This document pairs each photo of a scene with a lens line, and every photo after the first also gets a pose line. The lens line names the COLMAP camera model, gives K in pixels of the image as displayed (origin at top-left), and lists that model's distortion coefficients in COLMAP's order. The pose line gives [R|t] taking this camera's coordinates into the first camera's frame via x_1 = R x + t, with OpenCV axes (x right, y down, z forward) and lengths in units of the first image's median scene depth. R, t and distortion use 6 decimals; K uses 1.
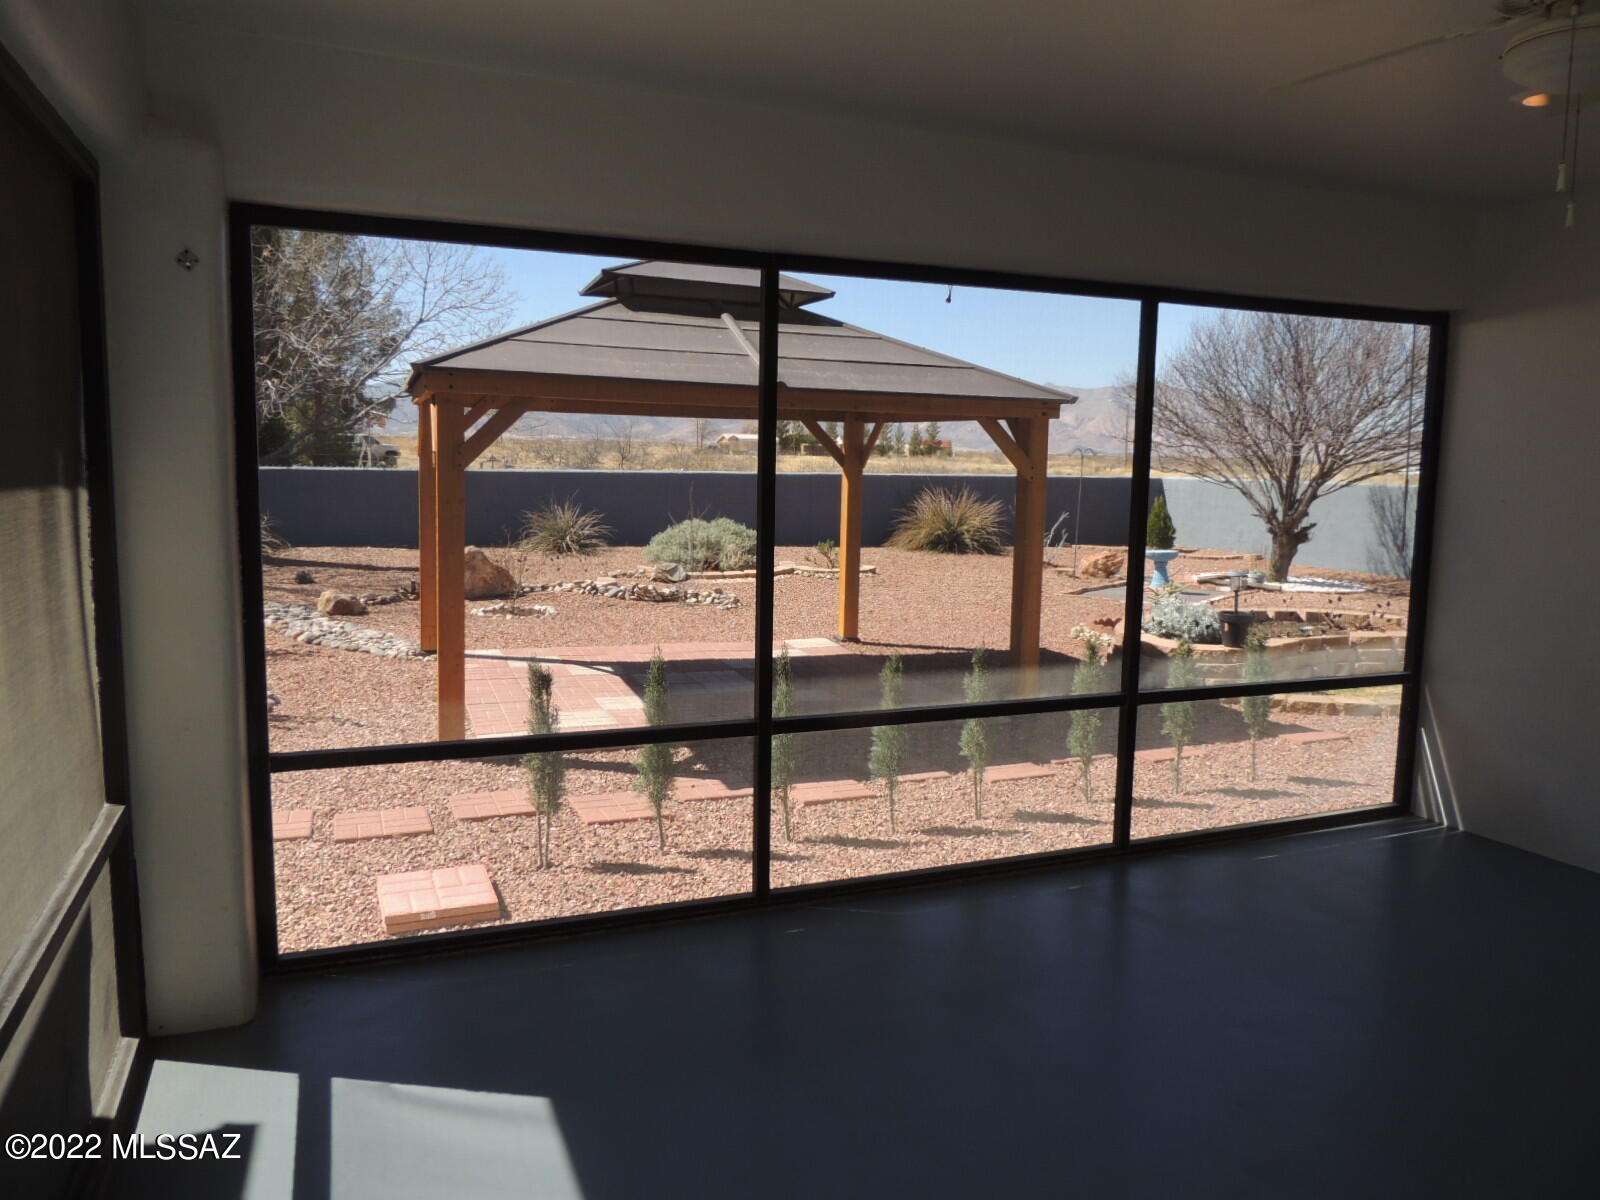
lens RADIAL K [[1131.1, 0, 771.8], [0, 1131.1, 604.7], [0, 0, 1]] dist [-0.029332, -0.000980]
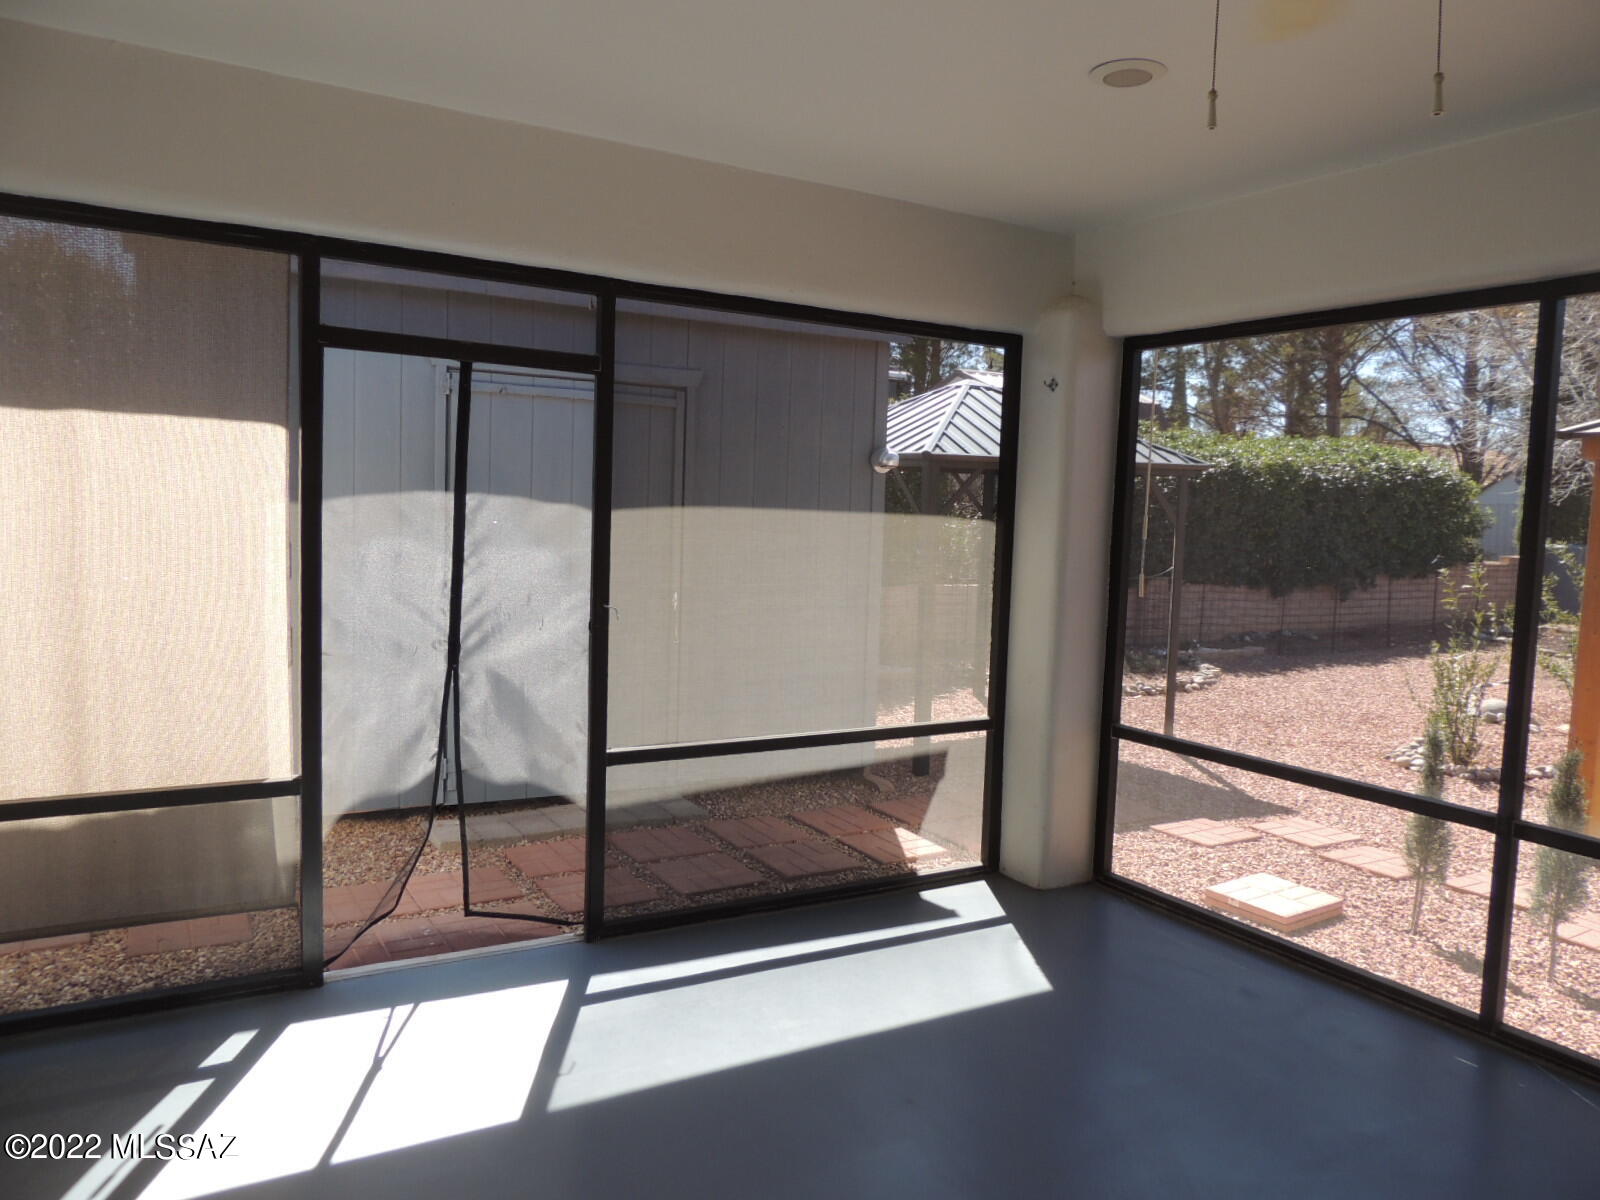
lens RADIAL K [[1131.1, 0, 771.8], [0, 1131.1, 604.7], [0, 0, 1]] dist [-0.029332, -0.000980]
pose [[0.106858, 0.063121, -0.992269, 0.754924], [-0.148787, 0.987761, 0.046811, -0.011552], [0.983079, 0.142635, 0.114941, 0.339096]]
